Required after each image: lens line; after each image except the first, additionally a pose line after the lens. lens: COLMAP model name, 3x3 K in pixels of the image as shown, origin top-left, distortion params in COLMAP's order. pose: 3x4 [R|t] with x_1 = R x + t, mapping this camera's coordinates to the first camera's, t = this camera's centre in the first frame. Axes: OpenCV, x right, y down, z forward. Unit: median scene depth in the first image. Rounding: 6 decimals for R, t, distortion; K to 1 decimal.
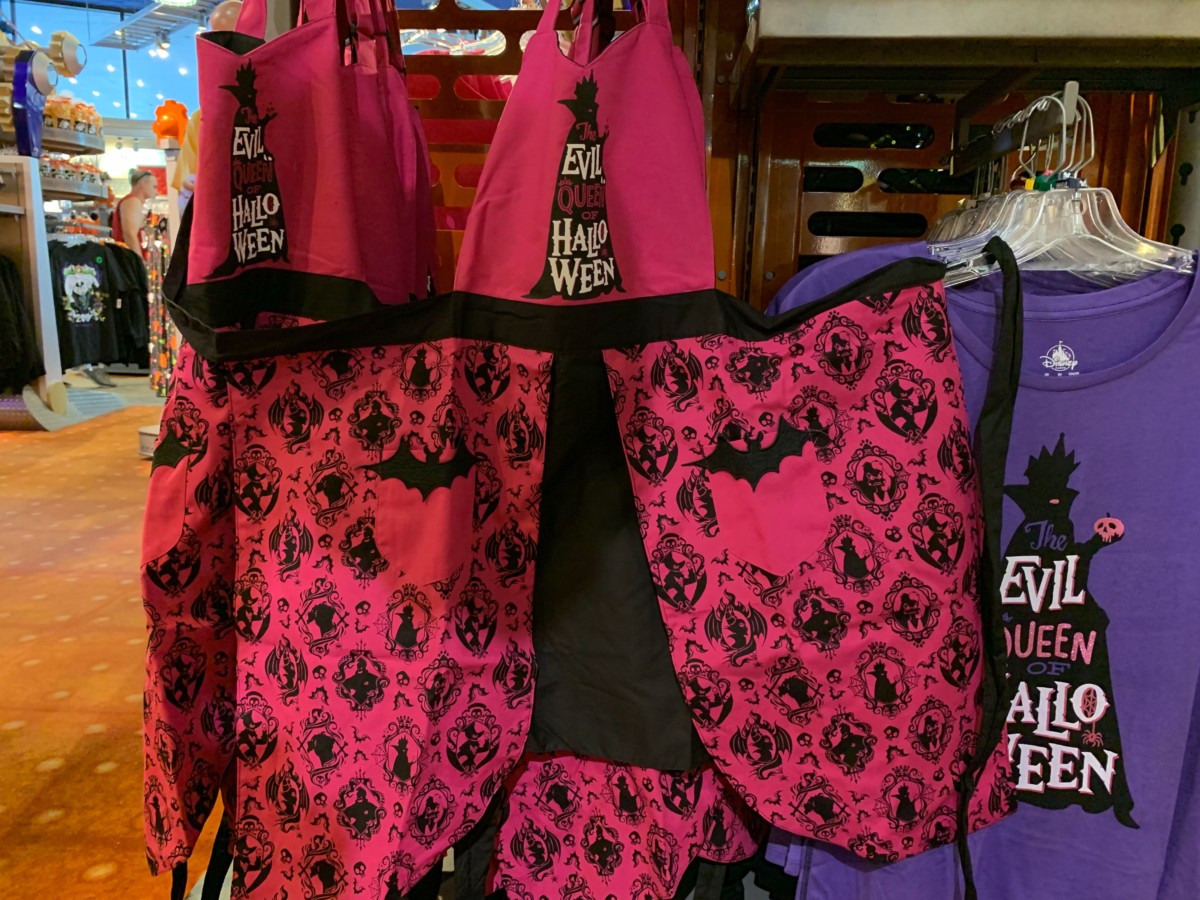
lens RADIAL K [[953.8, 0, 600.0], [0, 953.8, 450.0], [0, 0, 1]] dist [0.128030, -0.274576]
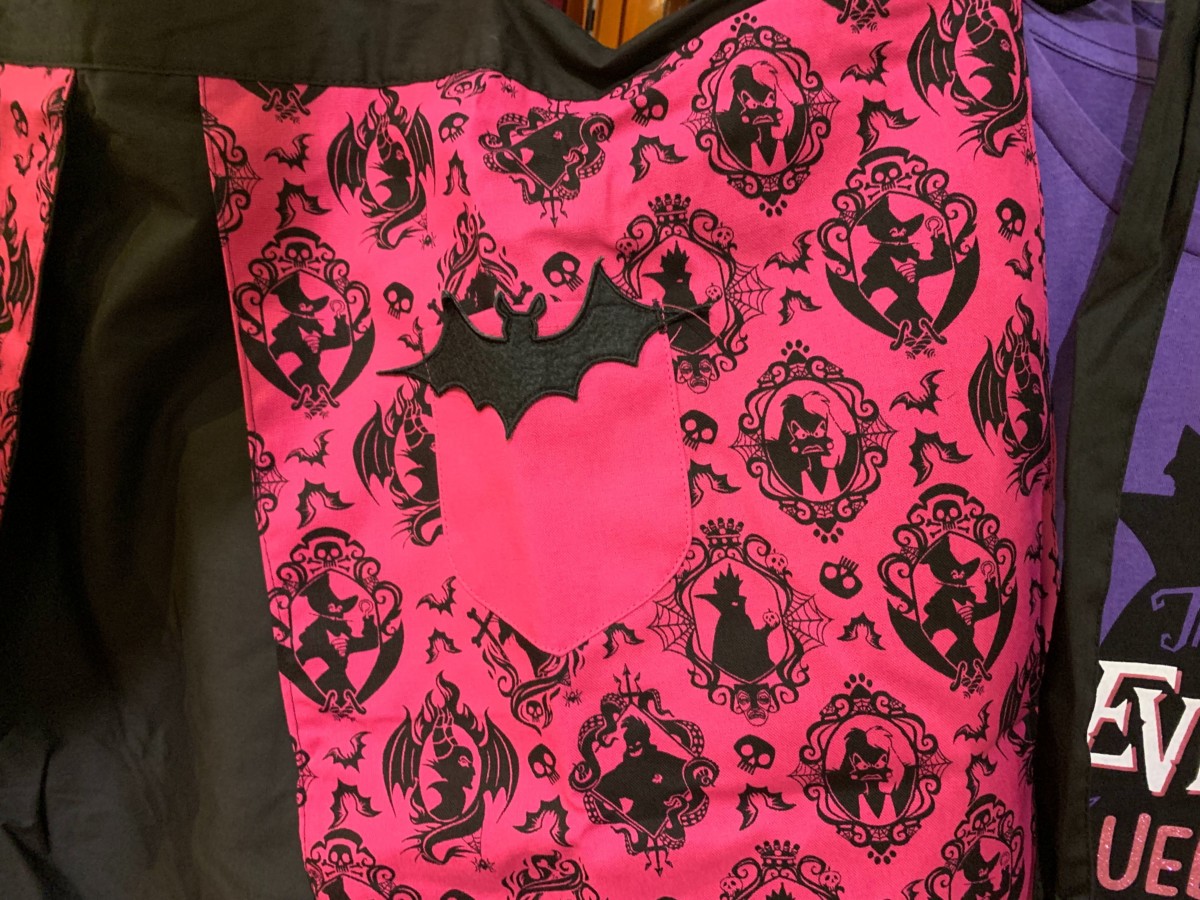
lens RADIAL K [[953.8, 0, 600.0], [0, 953.8, 450.0], [0, 0, 1]] dist [0.128030, -0.274576]
pose [[0.995066, 0.097140, -0.020185, 0.206093], [-0.097767, 0.994667, -0.032844, 0.057127], [0.016887, 0.034656, 0.999257, 0.591651]]
